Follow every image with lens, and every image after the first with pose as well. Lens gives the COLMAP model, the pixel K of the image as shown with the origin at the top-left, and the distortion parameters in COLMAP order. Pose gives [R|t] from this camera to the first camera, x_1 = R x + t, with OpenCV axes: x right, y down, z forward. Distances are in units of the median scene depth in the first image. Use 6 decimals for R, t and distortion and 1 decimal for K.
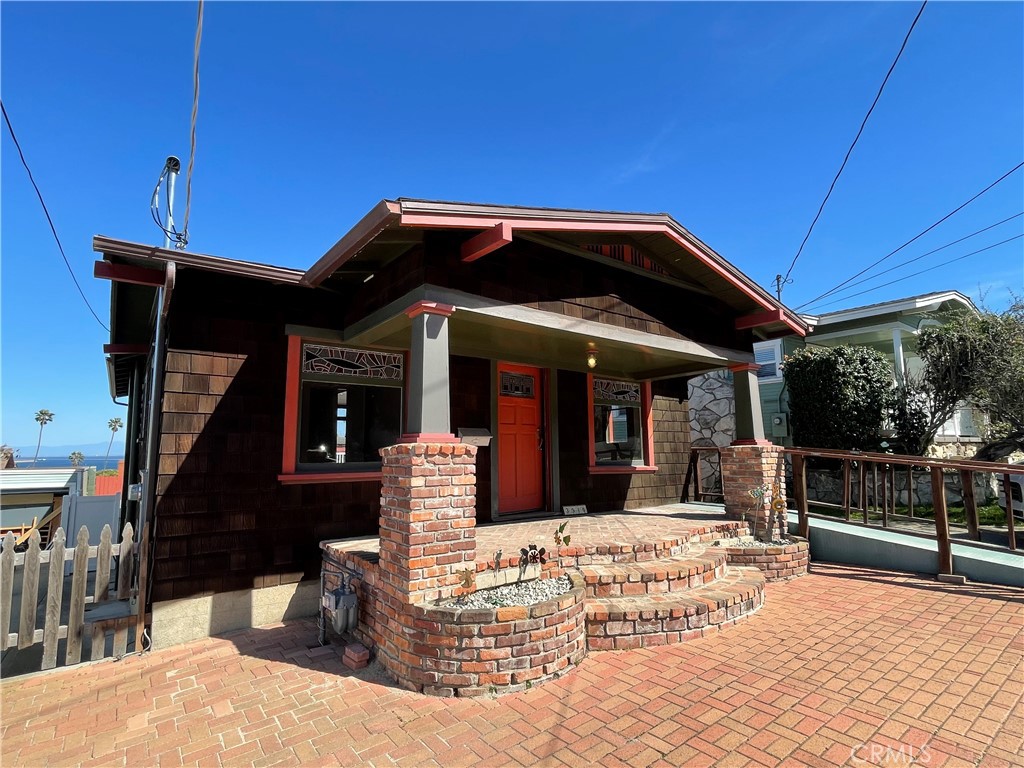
lens RADIAL K [[524.8, 0, 506.7], [0, 524.8, 386.8], [0, 0, 1]] dist [-0.002081, 0.000186]
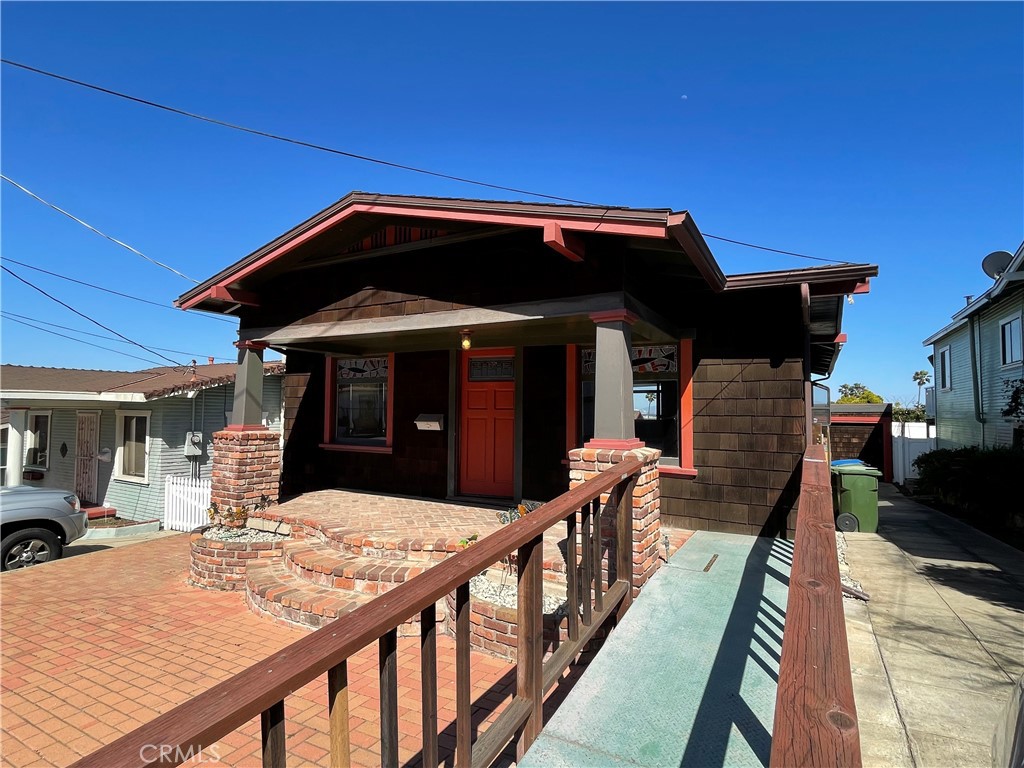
lens RADIAL K [[524.8, 0, 506.7], [0, 524.8, 386.8], [0, 0, 1]] dist [-0.002081, 0.000186]
pose [[0.394397, -0.029781, -0.918457, 1.492040], [0.101142, 0.994809, 0.011174, 0.034824], [0.913357, -0.097302, 0.395362, 1.012058]]
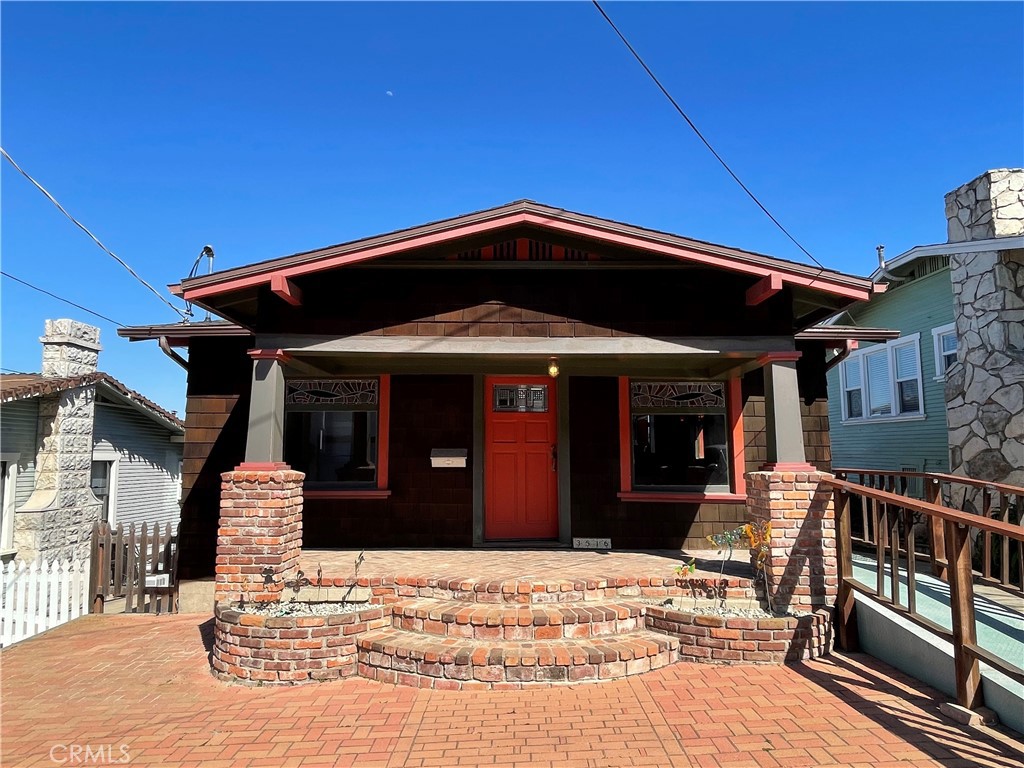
lens RADIAL K [[644.6, 0, 504.8], [0, 644.6, 386.9], [0, 0, 1]] dist [0.012467, -0.025044]
pose [[0.794928, -0.058783, -0.603850, 1.061740], [0.069883, 0.997542, -0.005113, -0.030420], [0.602666, -0.038134, 0.797082, 0.168337]]
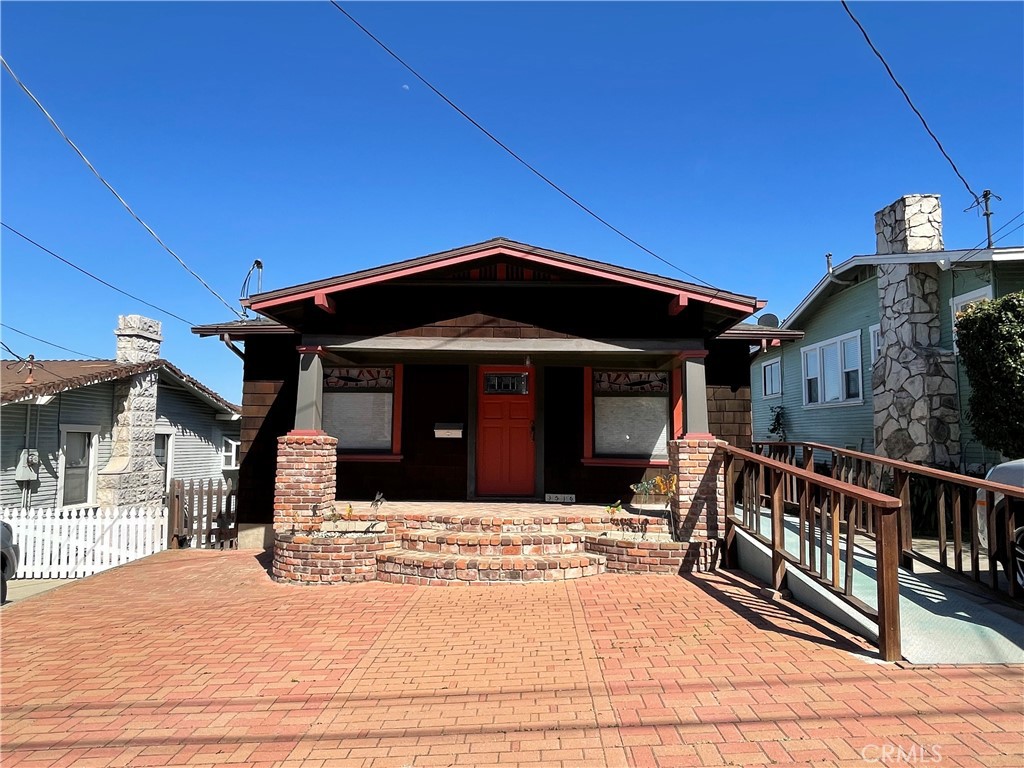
lens RADIAL K [[637.9, 0, 508.8], [0, 637.9, 384.3], [0, 0, 1]] dist [0.039242, -0.081592]
pose [[0.781904, -0.041503, -0.622016, 1.402648], [0.063012, 0.997933, 0.012624, -0.030951], [0.620206, -0.049065, 0.782903, -0.116537]]
